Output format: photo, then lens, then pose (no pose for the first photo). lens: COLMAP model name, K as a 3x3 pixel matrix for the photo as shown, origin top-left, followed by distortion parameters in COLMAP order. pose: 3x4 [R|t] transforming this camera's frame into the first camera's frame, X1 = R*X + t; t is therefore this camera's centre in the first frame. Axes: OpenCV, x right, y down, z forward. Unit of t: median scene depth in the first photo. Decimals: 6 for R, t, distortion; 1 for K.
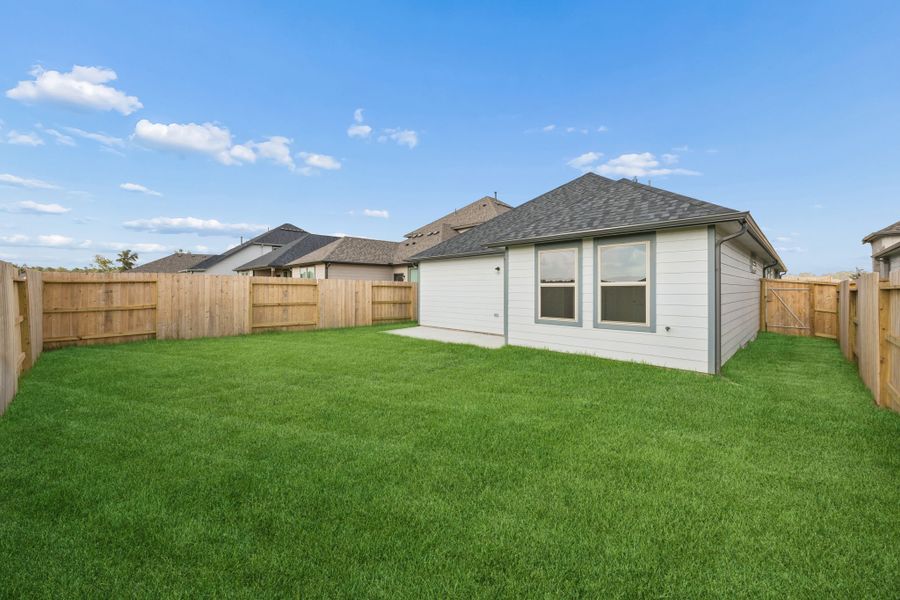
lens RADIAL K [[342.7, 0, 446.6], [0, 342.7, 299.5], [0, 0, 1]] dist [-0.004148, -0.000149]
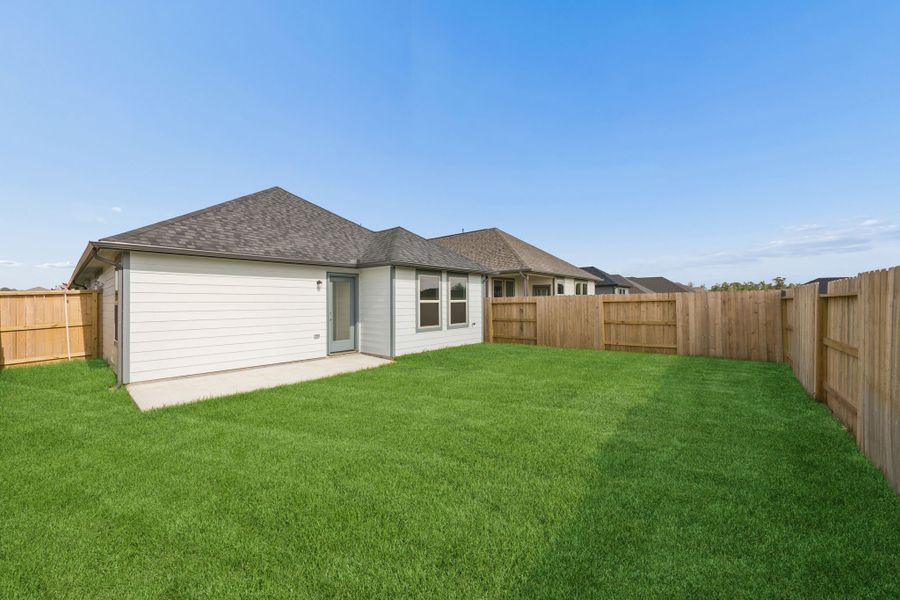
lens RADIAL K [[342.7, 0, 446.6], [0, 342.7, 299.5], [0, 0, 1]] dist [-0.004148, -0.000149]
pose [[-0.083209, 0.001006, 0.996532, -1.026688], [0.033946, 0.999422, 0.001826, -0.050964], [-0.995954, 0.033980, -0.083195, 1.045862]]
